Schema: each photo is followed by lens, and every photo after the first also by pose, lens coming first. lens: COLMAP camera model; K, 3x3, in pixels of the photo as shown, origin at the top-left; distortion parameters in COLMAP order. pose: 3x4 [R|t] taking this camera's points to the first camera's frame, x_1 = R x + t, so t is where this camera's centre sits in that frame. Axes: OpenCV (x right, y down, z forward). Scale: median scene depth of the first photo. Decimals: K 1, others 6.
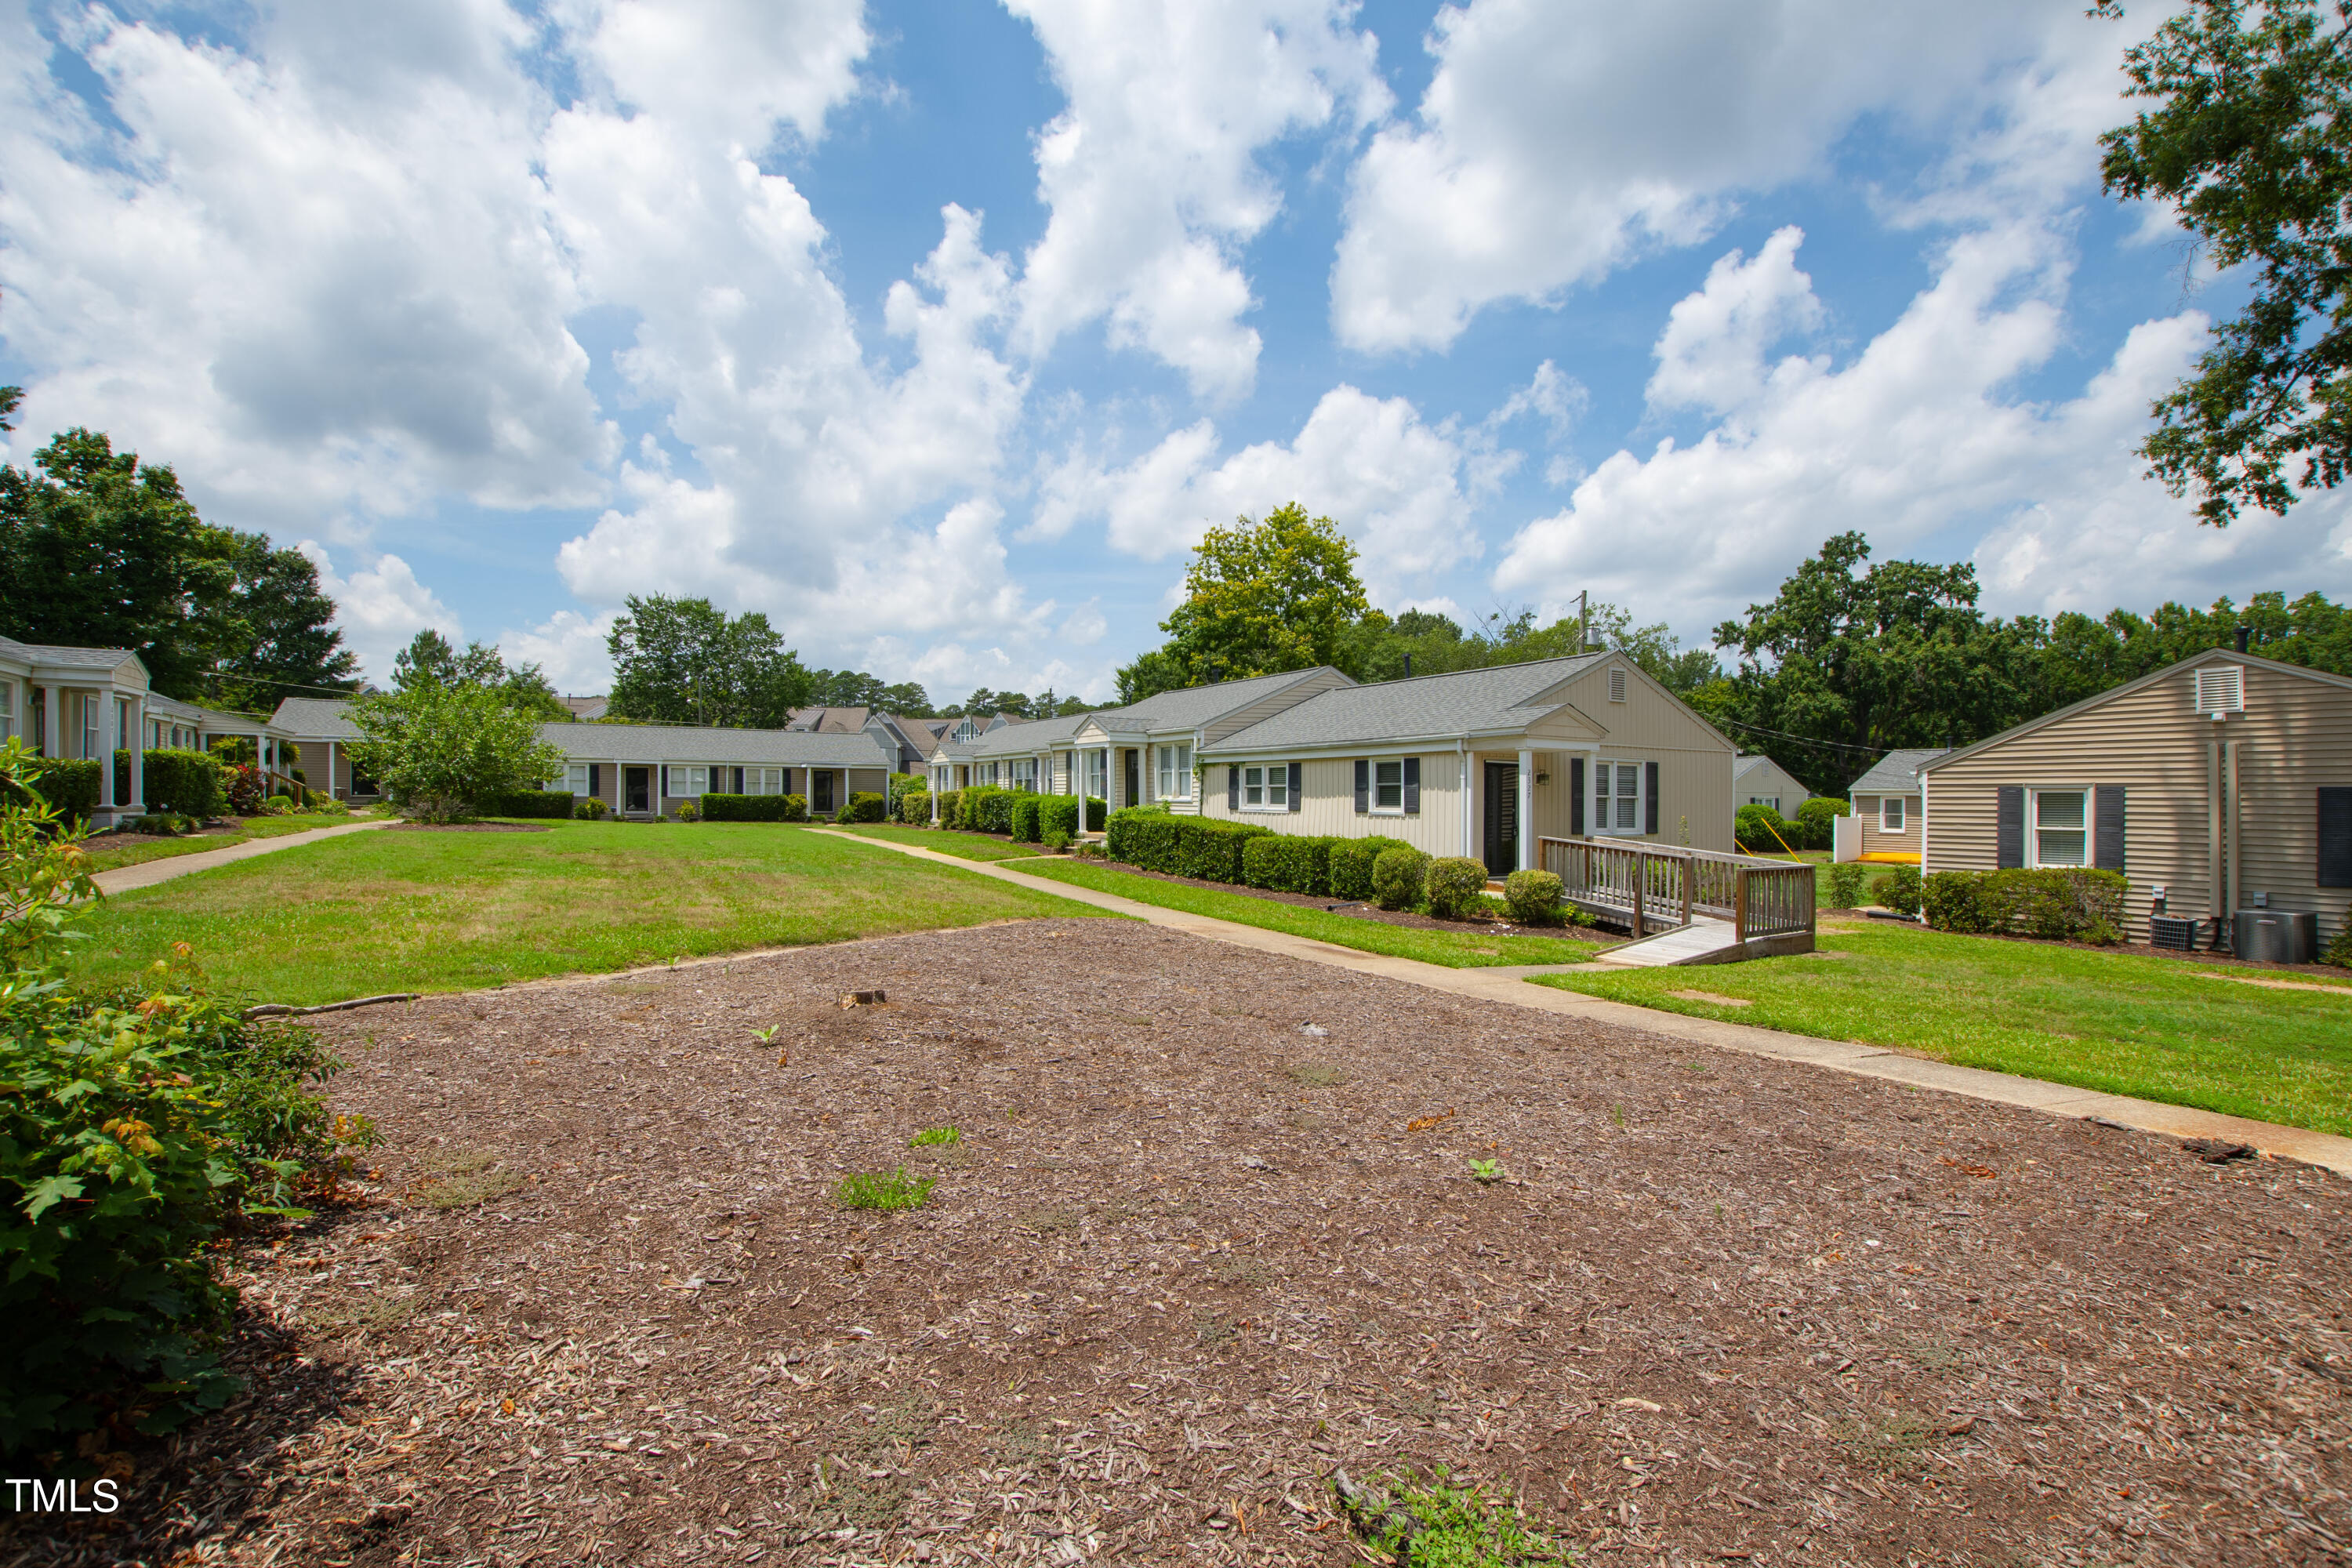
lens RADIAL K [[1064.8, 0, 1168.8], [0, 1064.8, 798.1], [0, 0, 1]] dist [-0.003263, -0.000857]
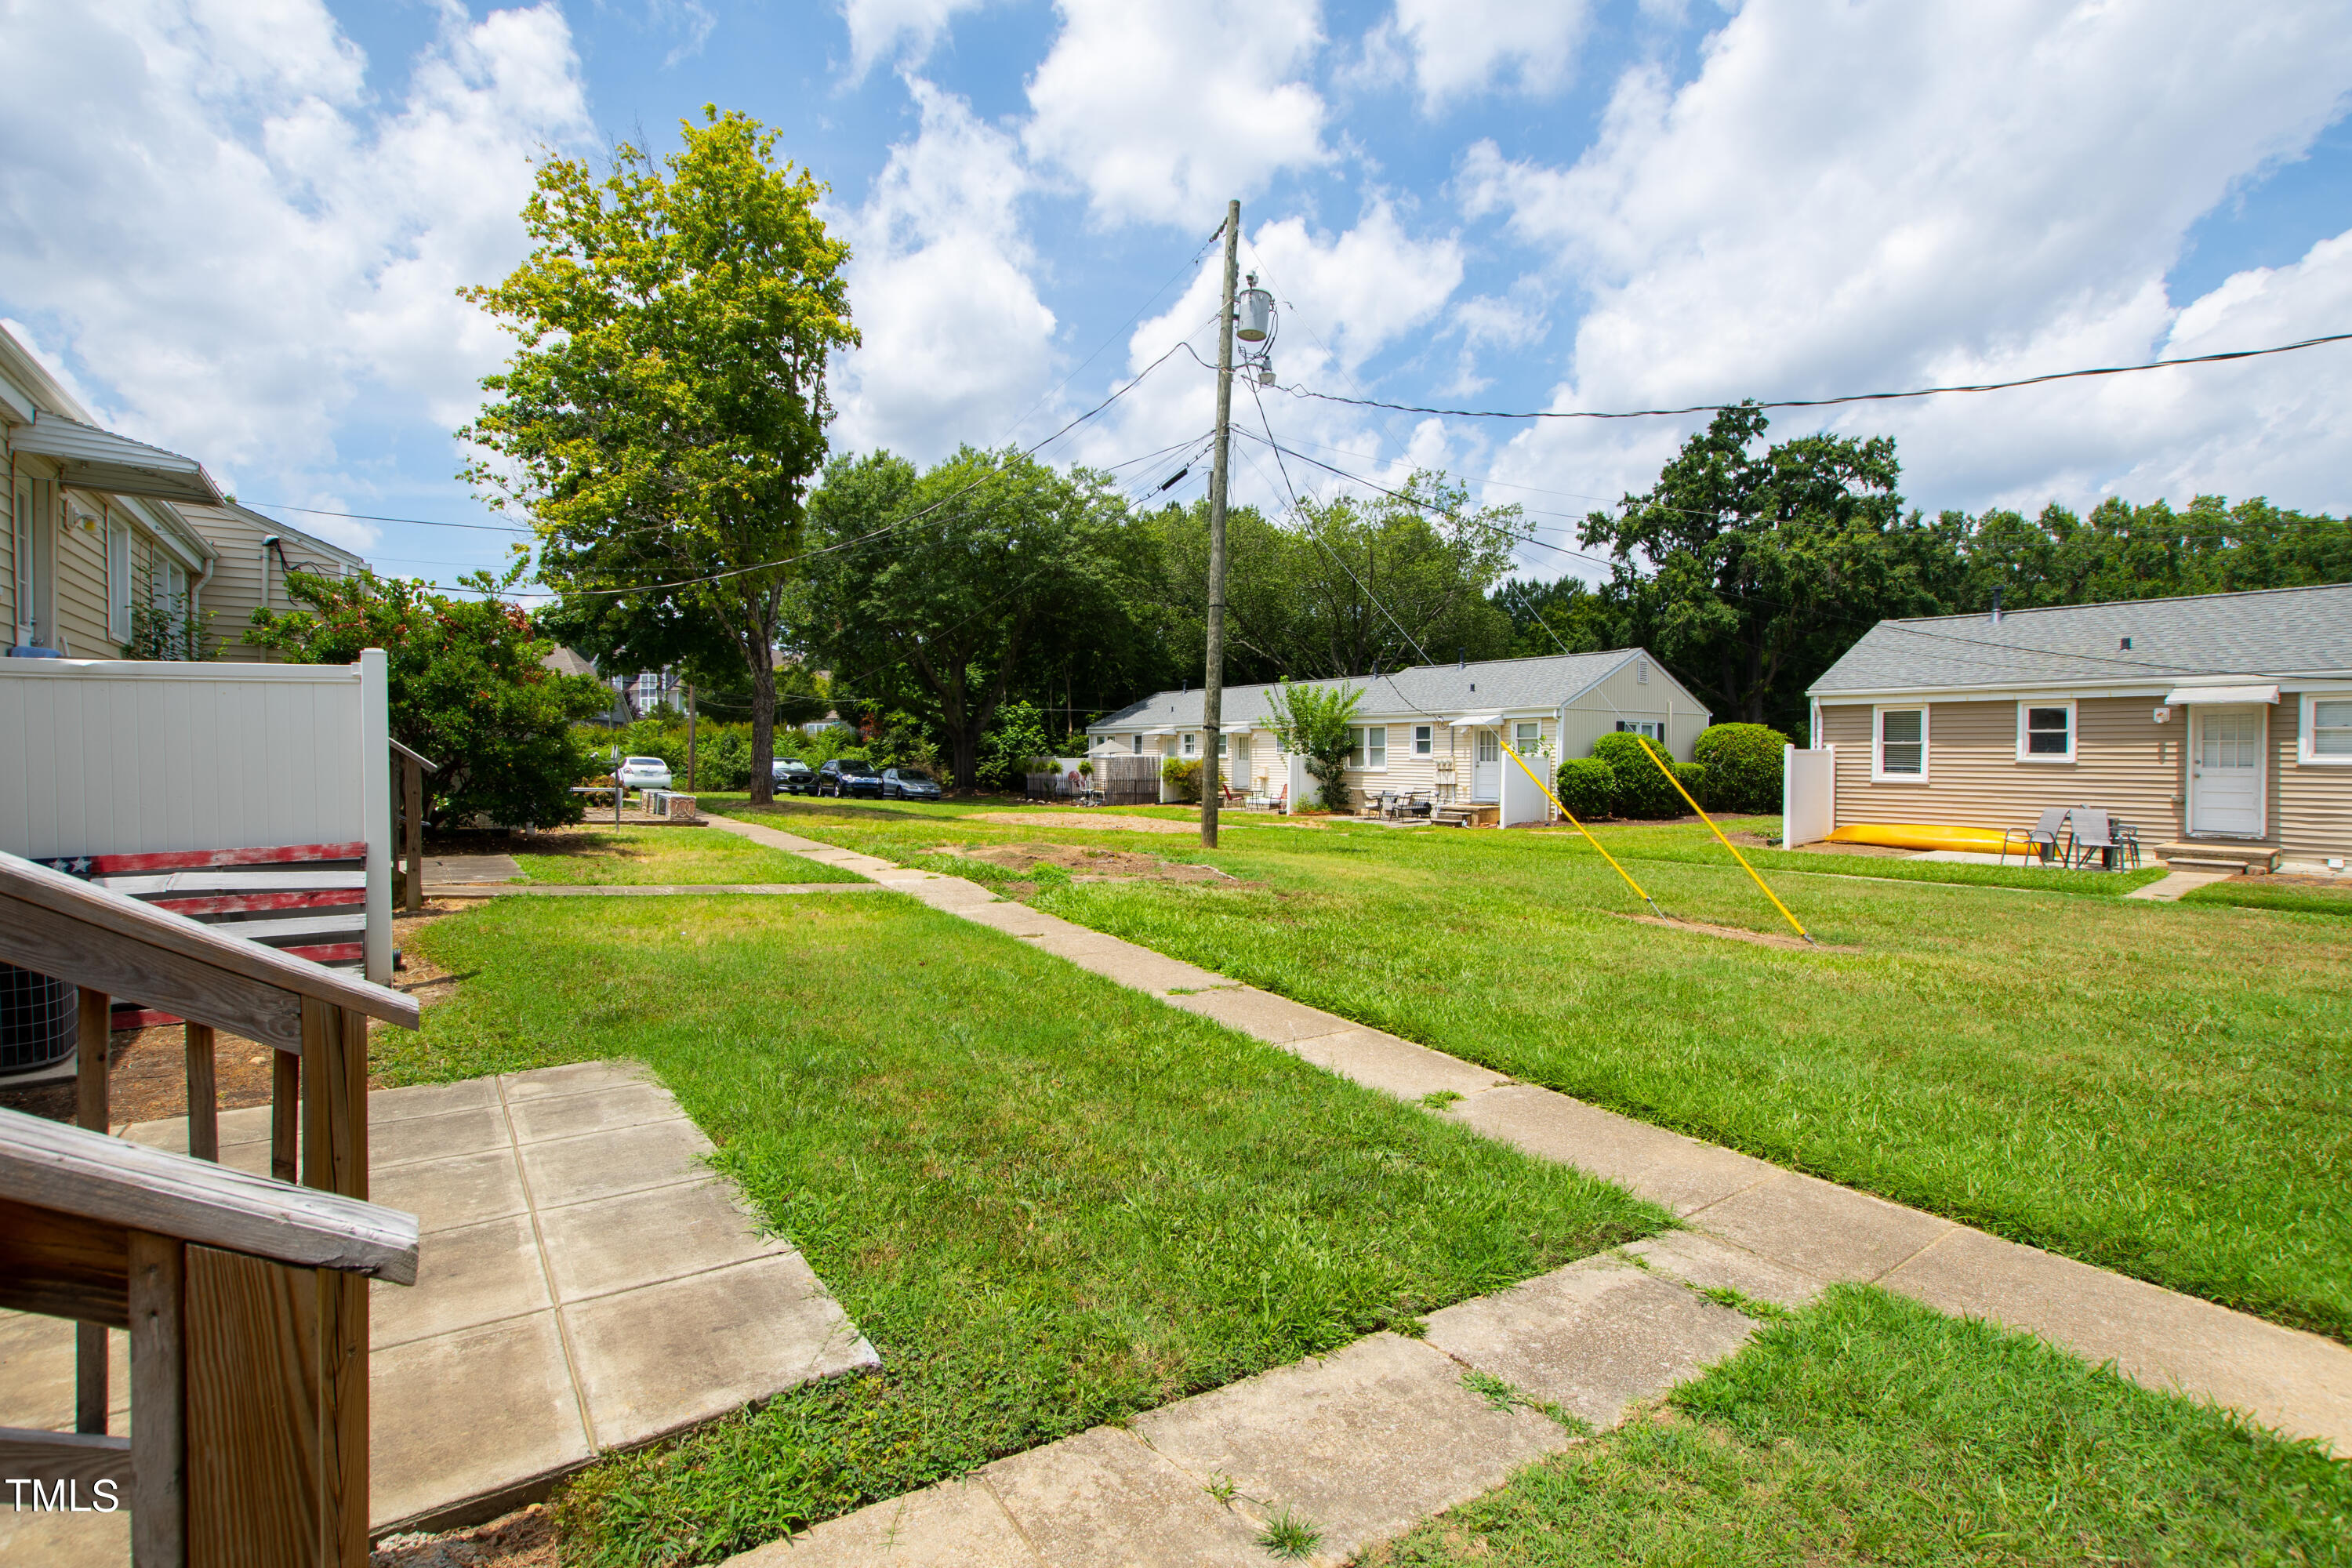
lens RADIAL K [[1064.8, 0, 1181.4], [0, 1064.8, 772.0], [0, 0, 1]] dist [-0.003263, -0.000857]
pose [[0.994357, -0.002002, 0.106068, 0.143231], [-0.000473, 0.999728, 0.023303, 0.007939], [-0.106086, -0.023222, 0.994086, 0.257908]]
